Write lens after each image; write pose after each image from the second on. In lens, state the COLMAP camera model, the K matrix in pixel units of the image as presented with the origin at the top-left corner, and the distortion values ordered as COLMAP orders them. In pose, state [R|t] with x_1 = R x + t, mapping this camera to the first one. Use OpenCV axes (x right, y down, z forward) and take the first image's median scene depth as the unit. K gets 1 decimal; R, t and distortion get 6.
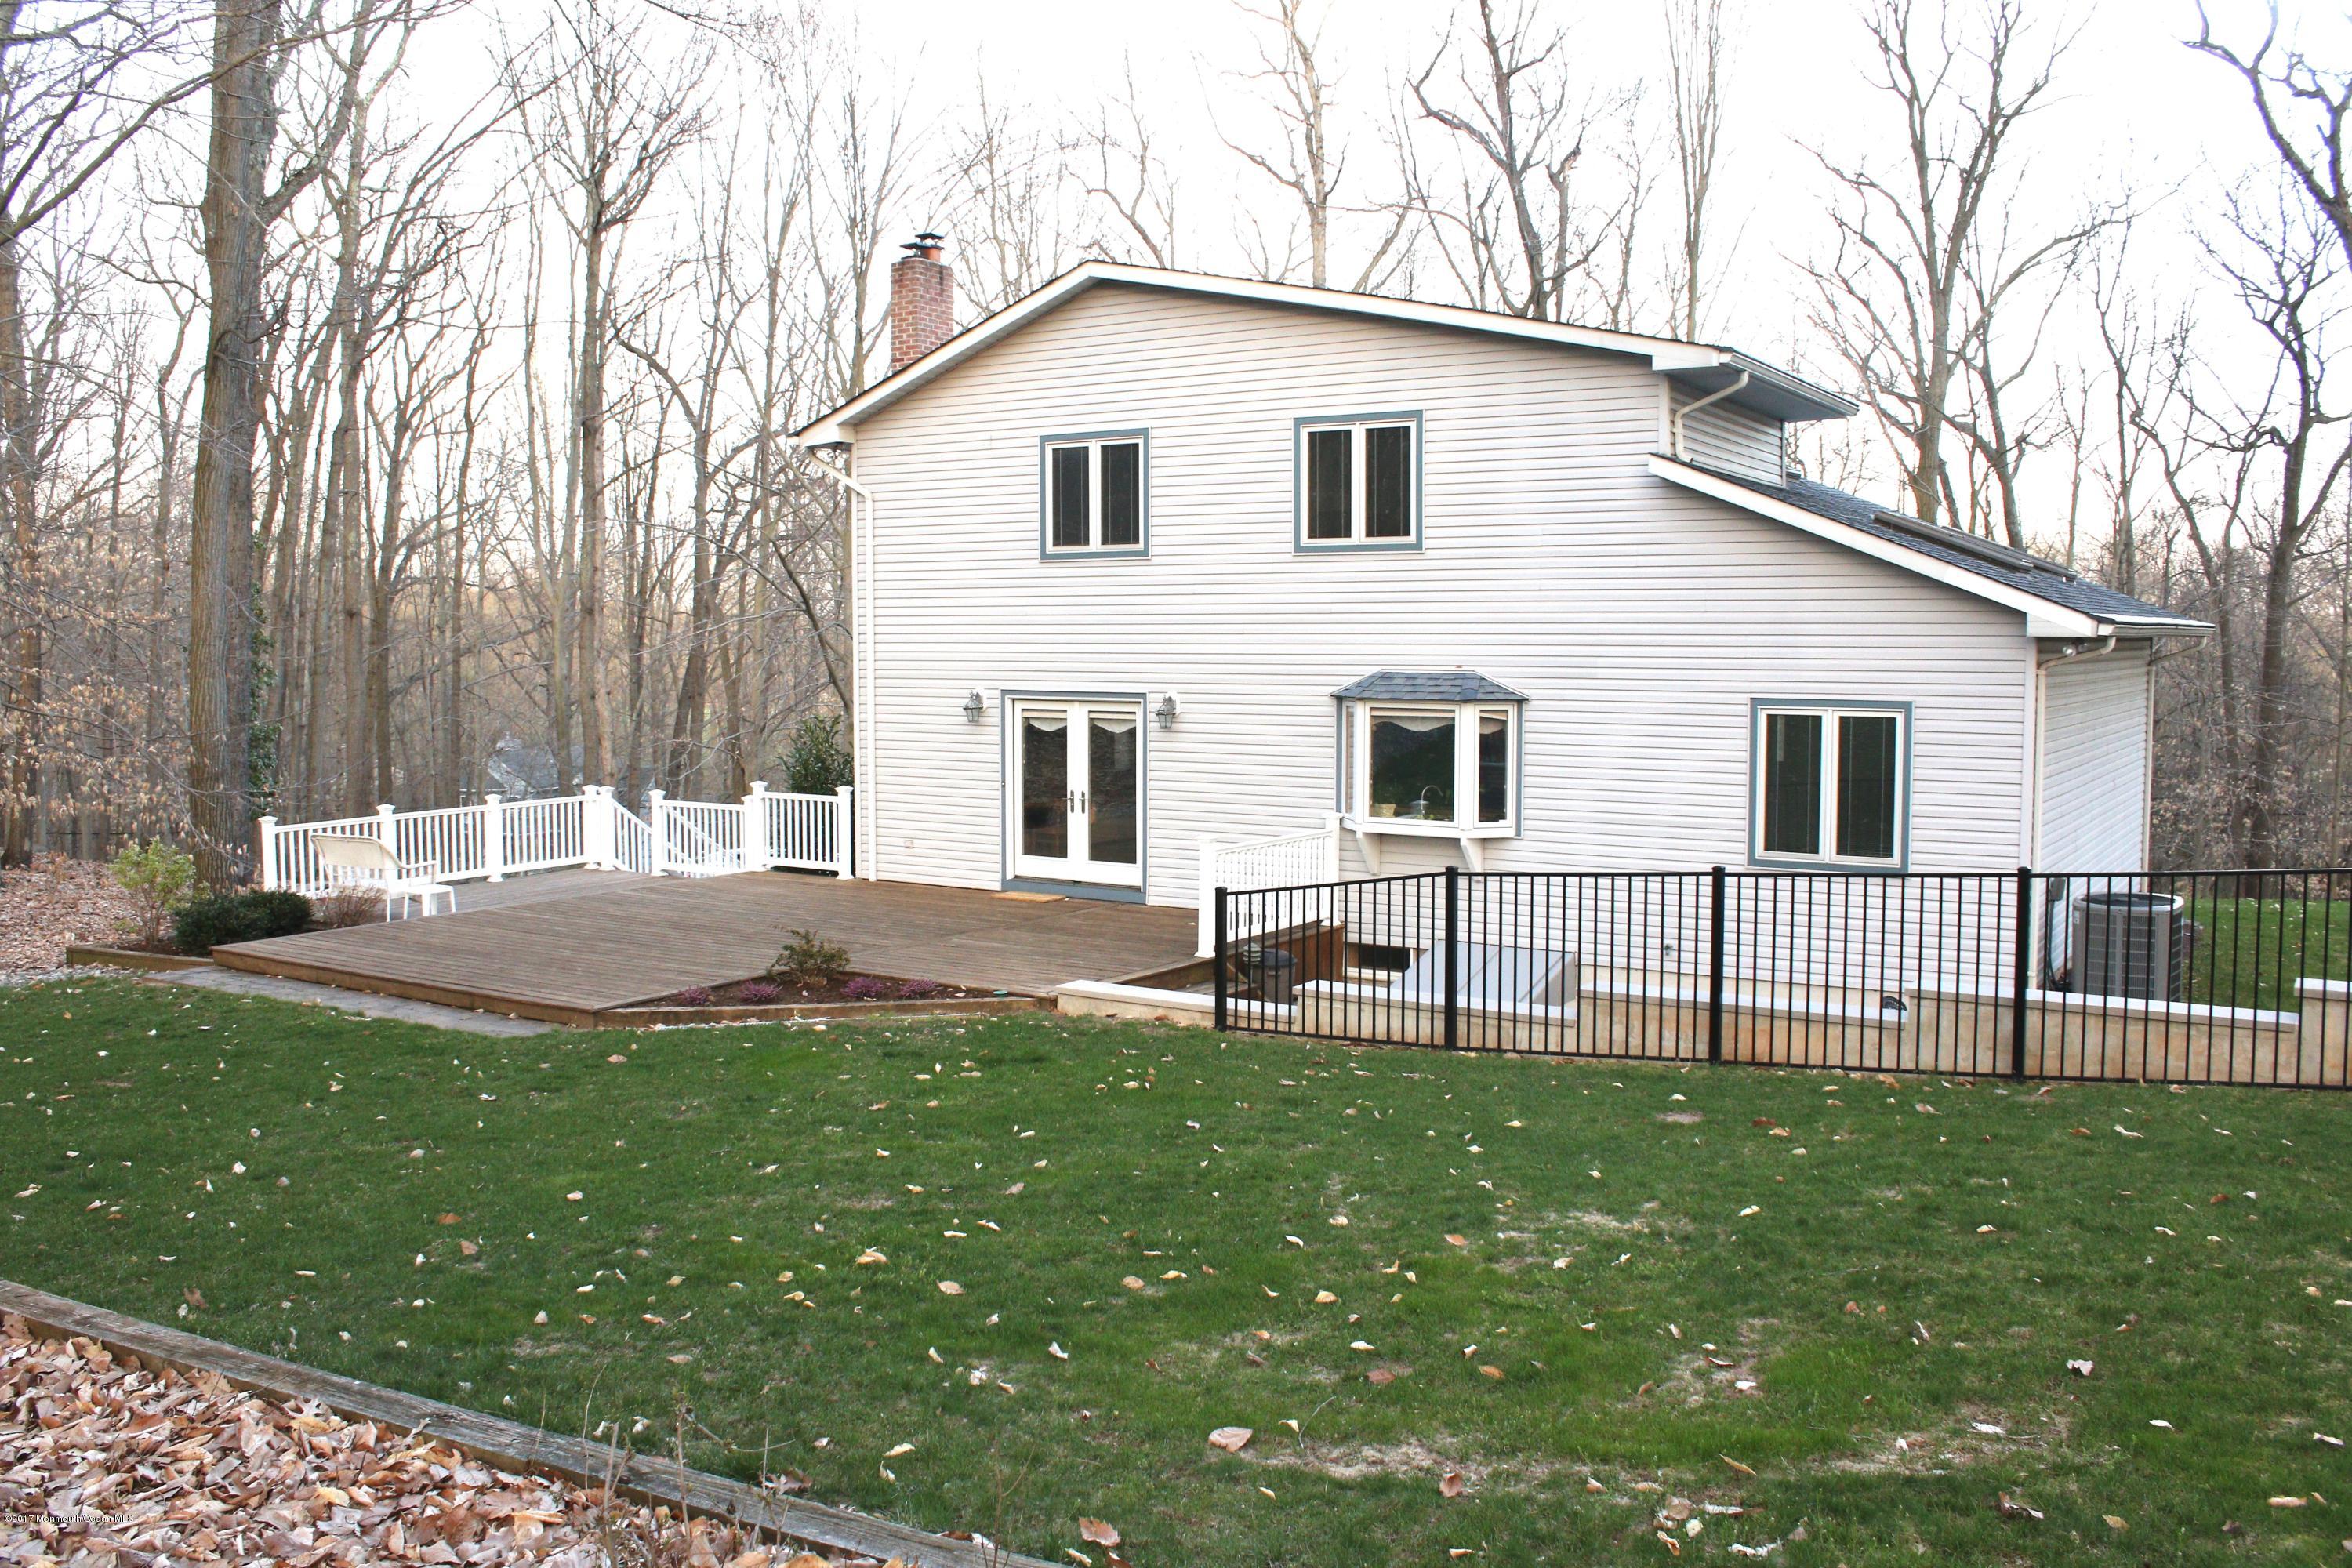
lens RADIAL K [[1964.4, 0, 1176.0], [0, 1964.4, 784.0], [0, 0, 1]] dist [-0.165072, 0.159170]
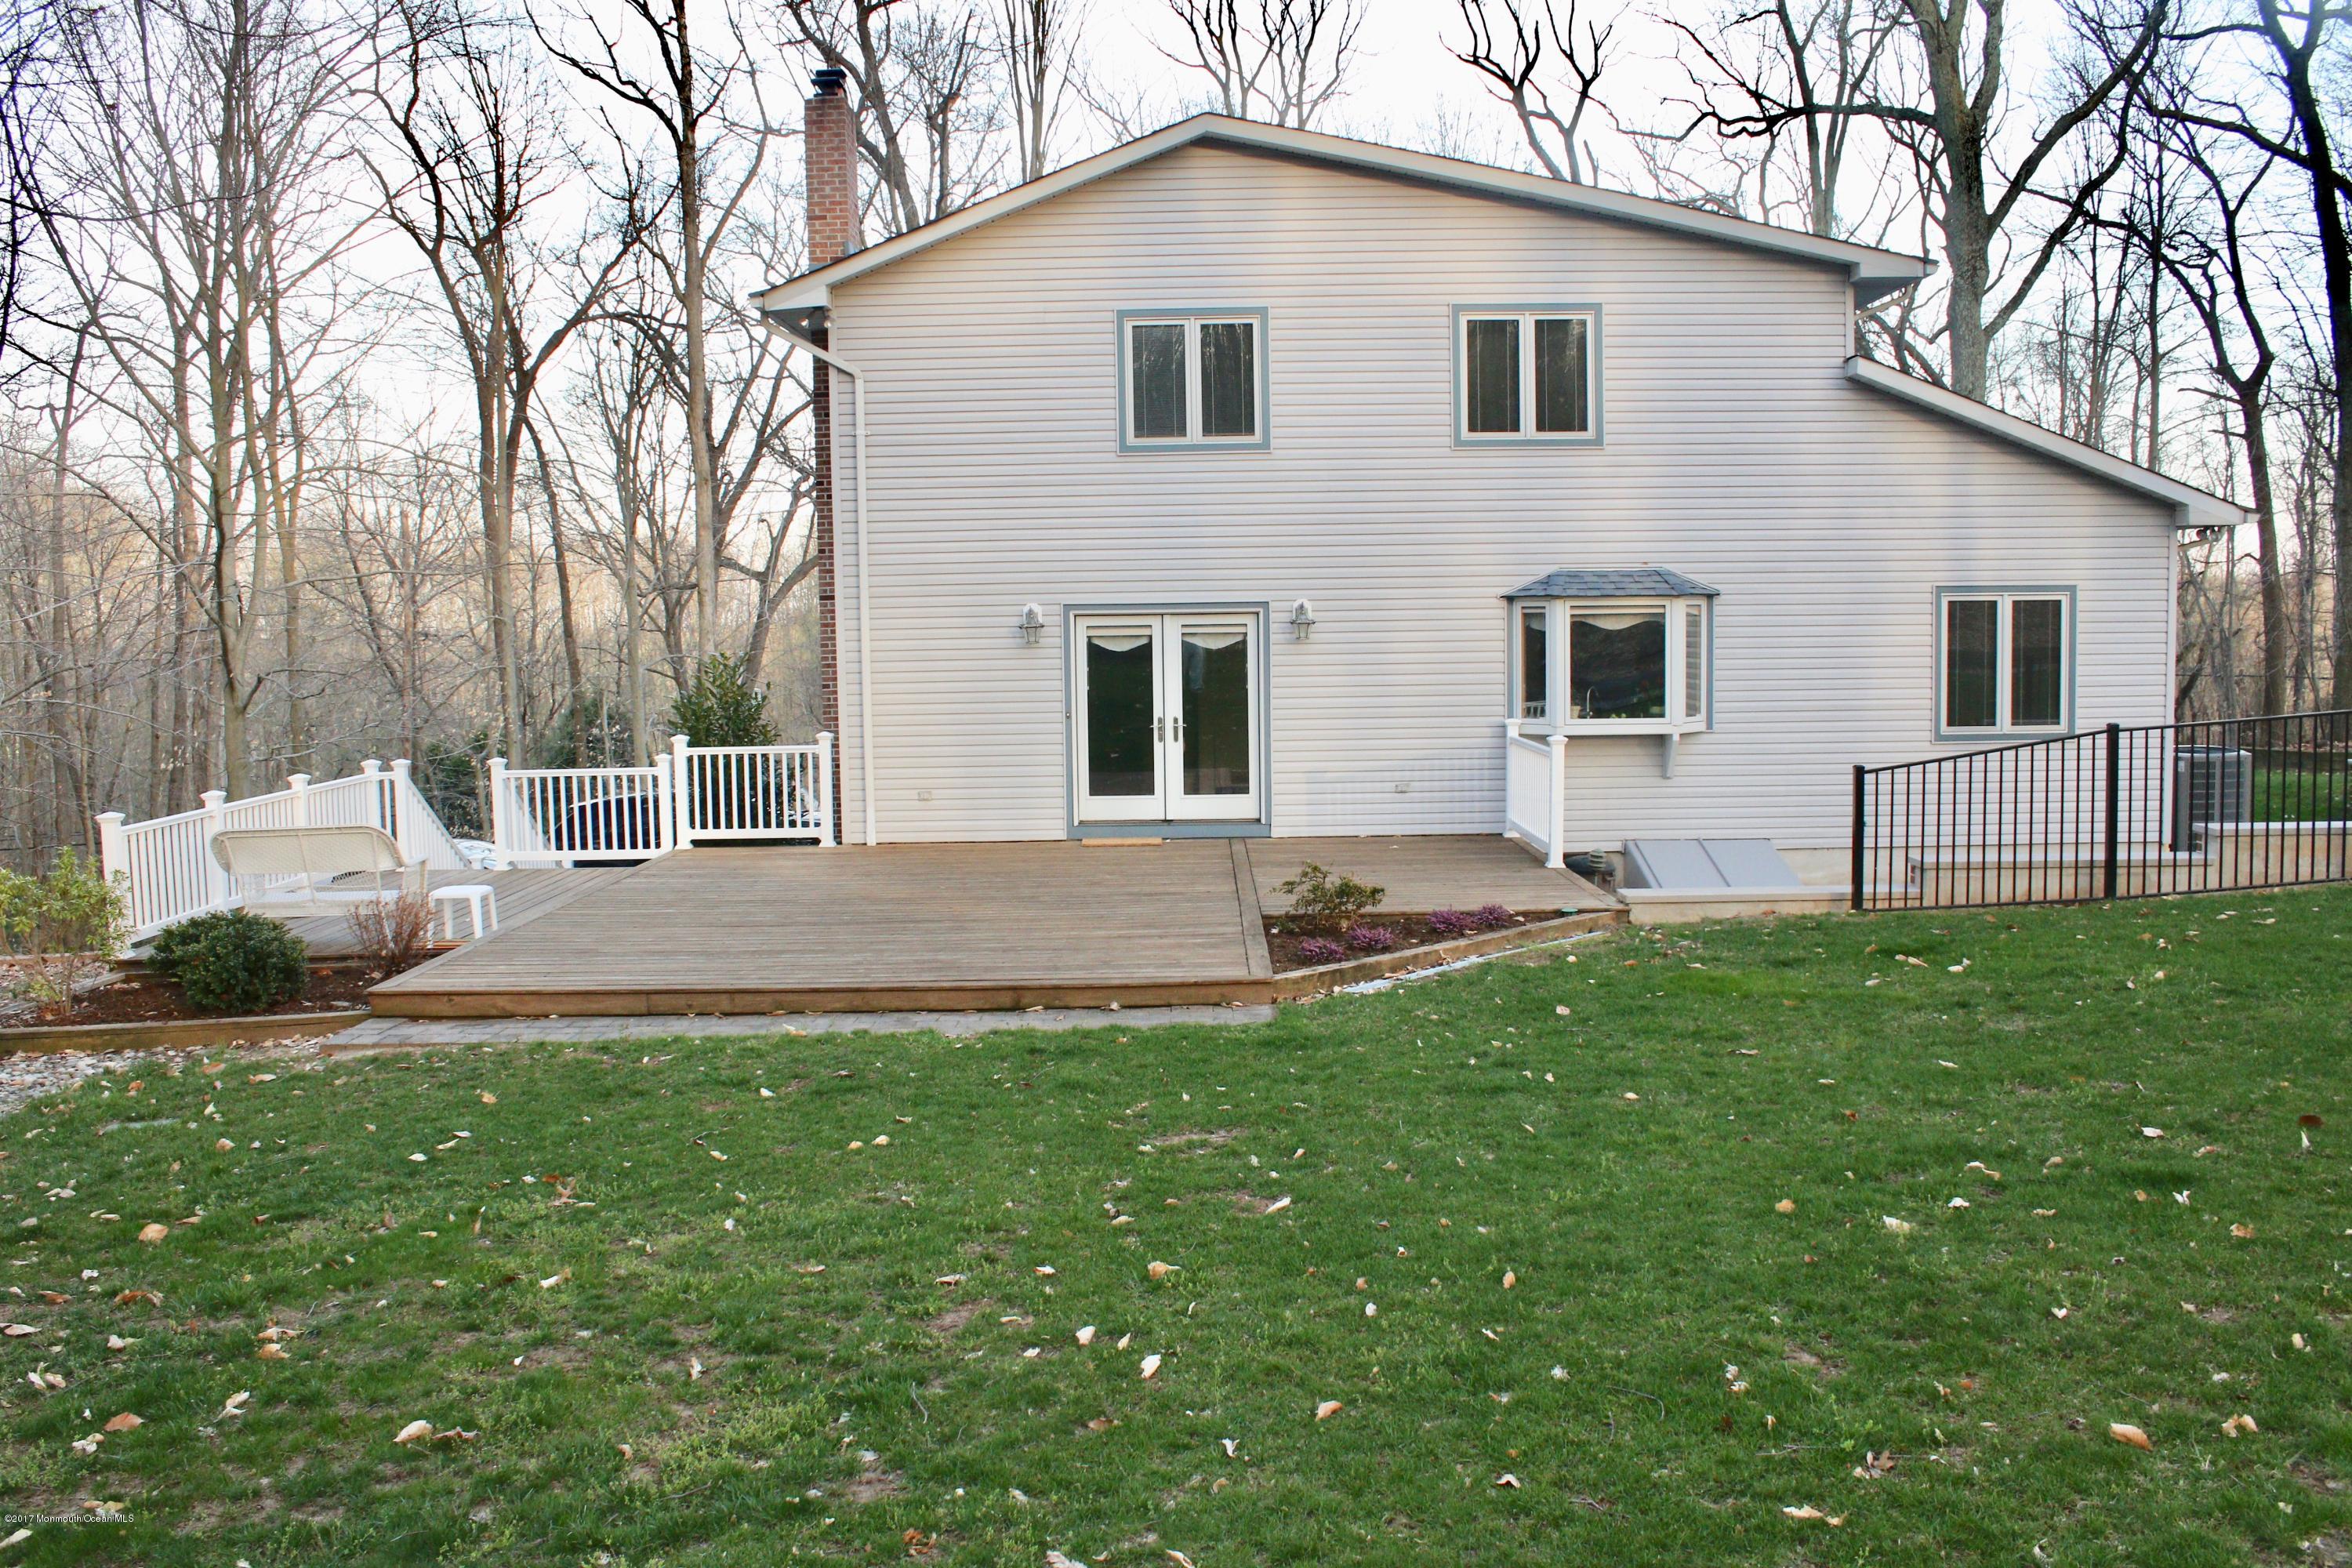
lens RADIAL K [[1964.4, 0, 1176.0], [0, 1964.4, 784.0], [0, 0, 1]] dist [-0.165072, 0.159170]
pose [[0.848944, -0.060801, 0.524974, -0.568588], [0.057696, 0.998085, 0.022294, 0.015794], [-0.525324, 0.011363, 0.850826, 0.277900]]
